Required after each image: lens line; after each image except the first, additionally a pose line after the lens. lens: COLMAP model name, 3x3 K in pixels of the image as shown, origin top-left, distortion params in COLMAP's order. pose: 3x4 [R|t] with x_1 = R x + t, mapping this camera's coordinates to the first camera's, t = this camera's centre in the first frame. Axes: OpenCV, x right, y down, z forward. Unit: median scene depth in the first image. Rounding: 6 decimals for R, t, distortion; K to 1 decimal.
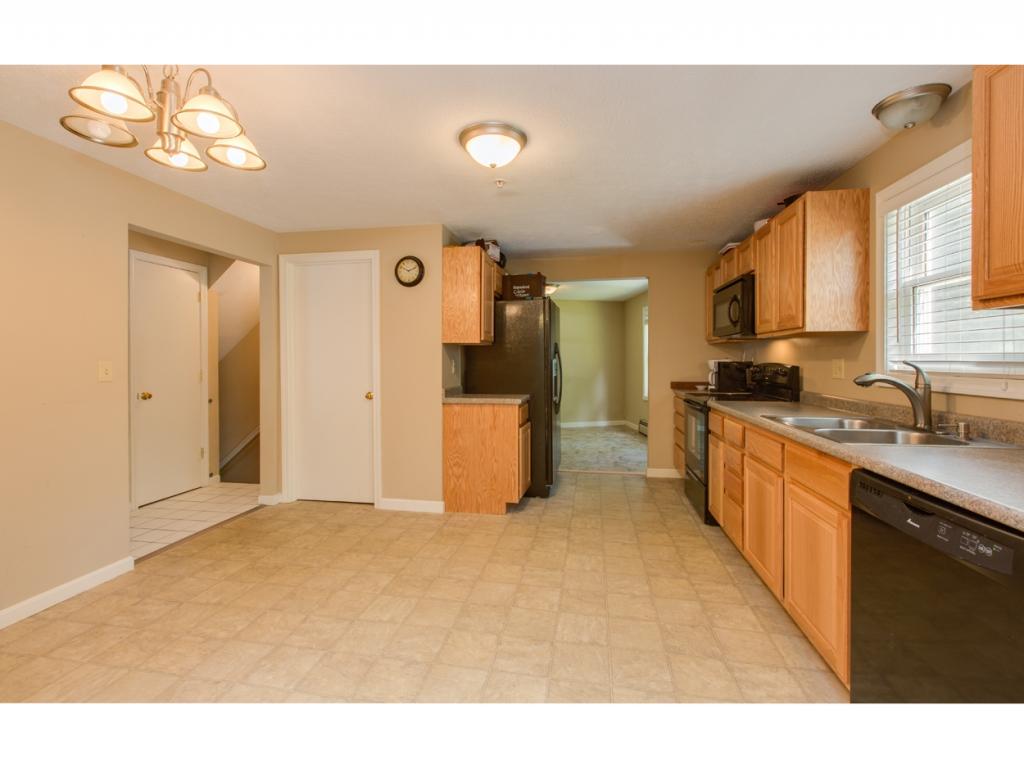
lens RADIAL K [[455.6, 0, 512.4], [0, 455.6, 362.8], [0, 0, 1]] dist [-0.001160, -0.000100]
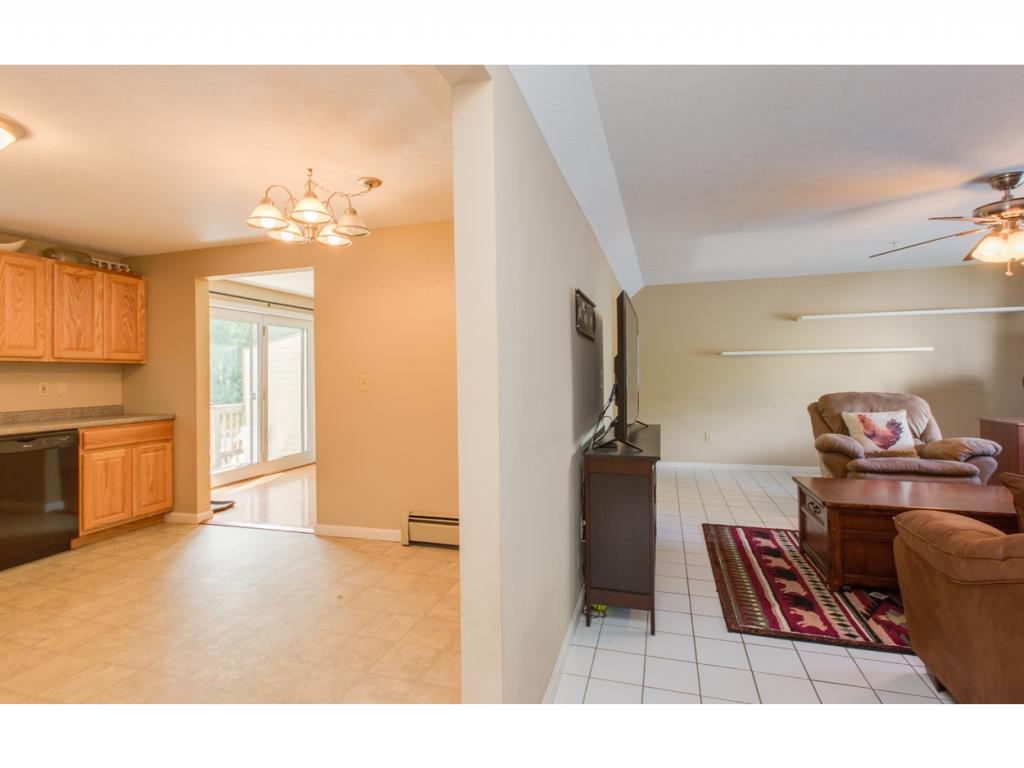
lens RADIAL K [[476.5, 0, 533.0], [0, 476.5, 365.3], [0, 0, 1]] dist [0.001287, -0.000384]
pose [[-0.995192, 0.020880, 0.095691, -0.713825], [0.019922, 0.999742, -0.010955, -0.005224], [-0.095895, -0.008996, -0.995351, 1.096556]]
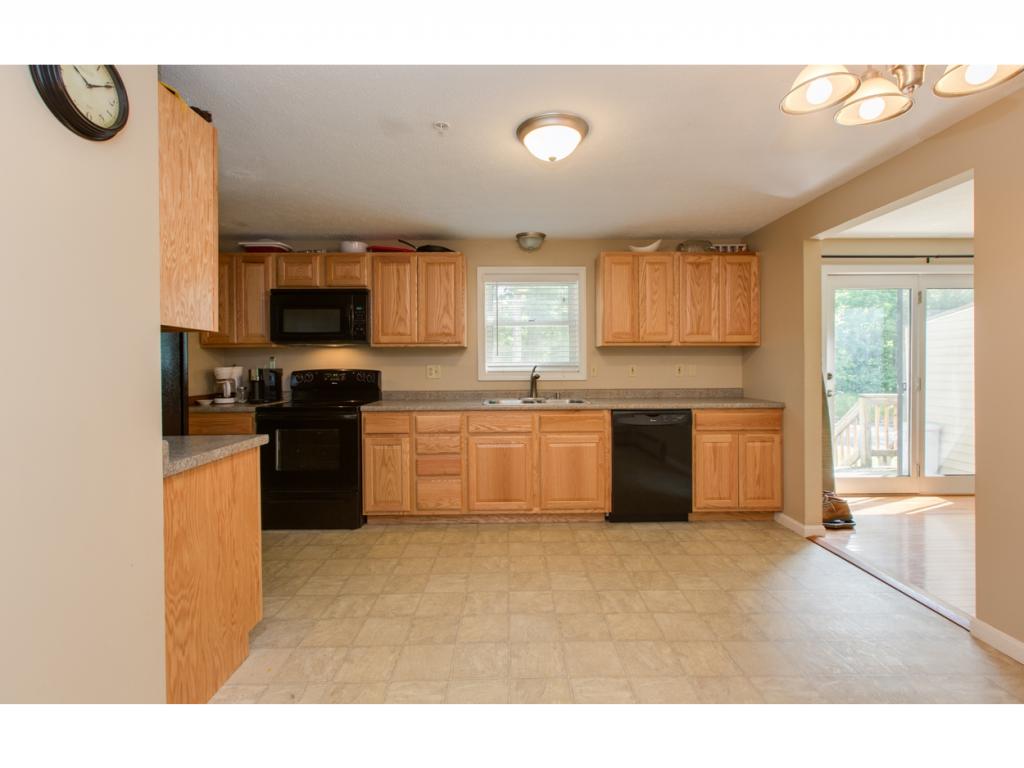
lens RADIAL K [[467.2, 0, 513.9], [0, 467.2, 366.2], [0, 0, 1]] dist [-0.000160, -0.000083]
pose [[-0.182224, -0.001039, 0.983256, -0.609094], [0.013296, 0.999905, 0.003521, -0.005182], [-0.983167, 0.013715, -0.182193, 0.781258]]
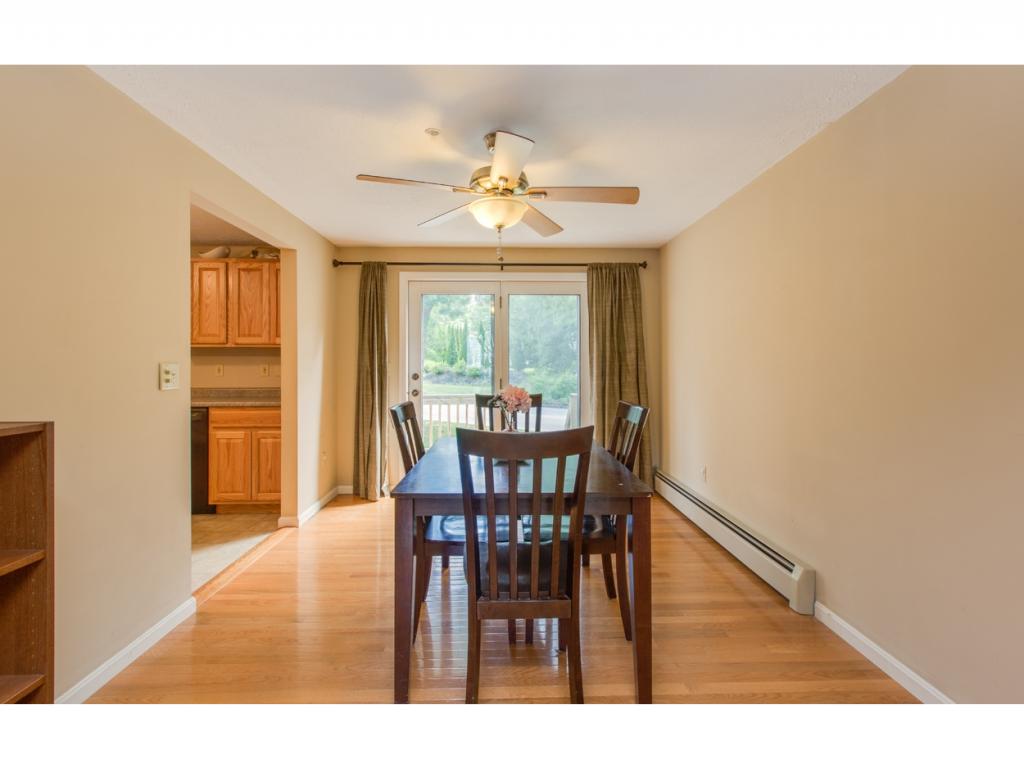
lens RADIAL K [[467.2, 0, 513.9], [0, 467.2, 366.2], [0, 0, 1]] dist [-0.000160, -0.000083]
pose [[-0.198899, 0.001136, 0.980019, -0.858484], [0.008341, 0.999965, 0.000533, 0.007447], [-0.979984, 0.008280, -0.198902, -0.195798]]
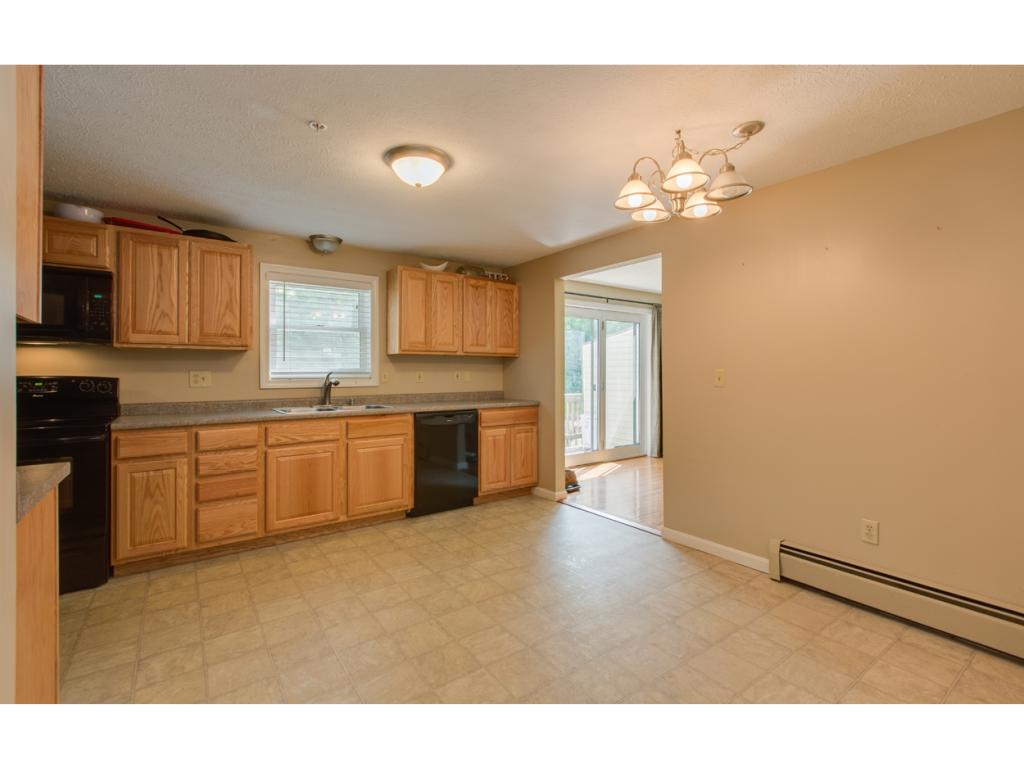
lens RADIAL K [[467.2, 0, 513.9], [0, 467.2, 366.2], [0, 0, 1]] dist [-0.000160, -0.000083]
pose [[-0.721507, 0.009920, 0.692336, -0.583448], [0.008009, 0.999950, -0.005981, -0.005636], [-0.692360, 0.001229, -0.721551, 1.007311]]
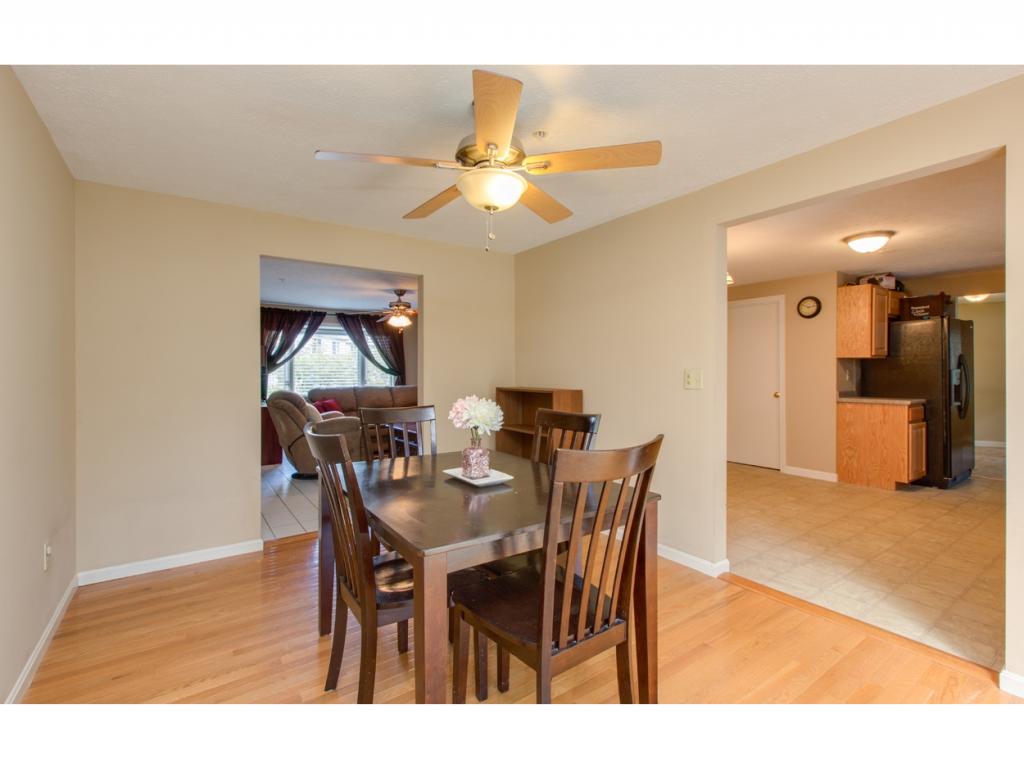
lens RADIAL K [[470.7, 0, 510.5], [0, 470.7, 374.0], [0, 0, 1]] dist [0.000508, -0.000151]
pose [[0.706665, 0.005178, -0.707529, 0.154508], [-0.003540, 0.999987, 0.003782, 0.003563], [0.707539, -0.000169, 0.706674, -0.691590]]
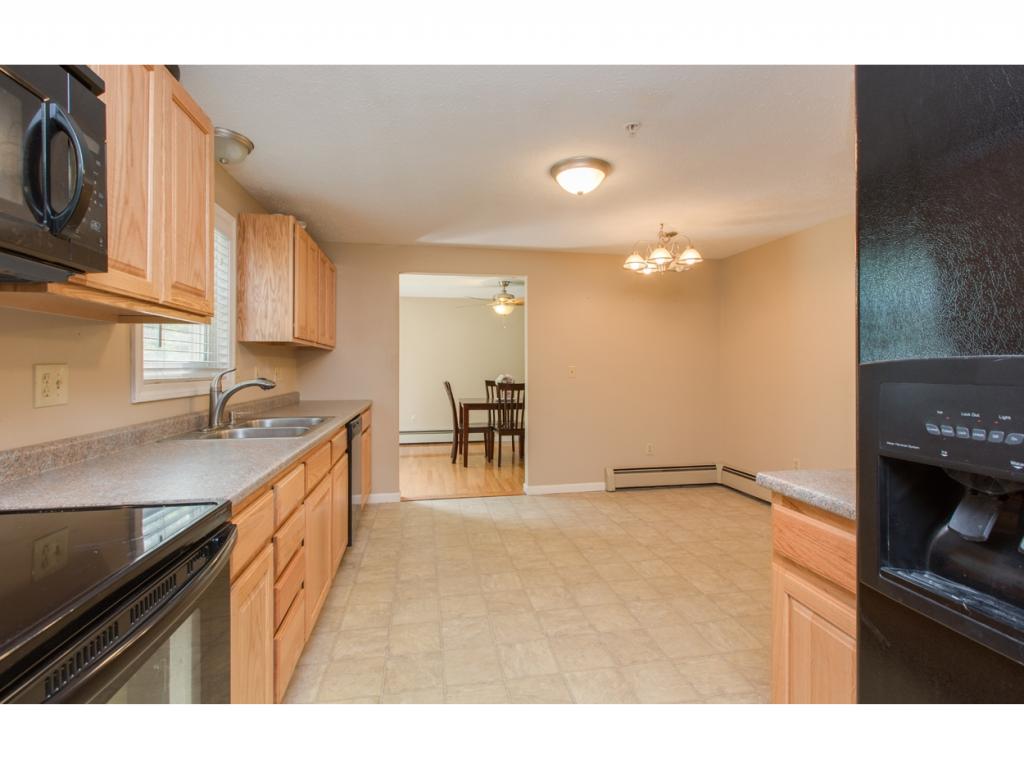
lens RADIAL K [[467.2, 0, 513.9], [0, 467.2, 366.2], [0, 0, 1]] dist [-0.000160, -0.000083]
pose [[-0.934664, 0.005211, -0.355495, 0.323572], [0.003152, 0.999975, 0.006372, -0.008760], [0.355520, 0.004836, -0.934656, 1.252013]]
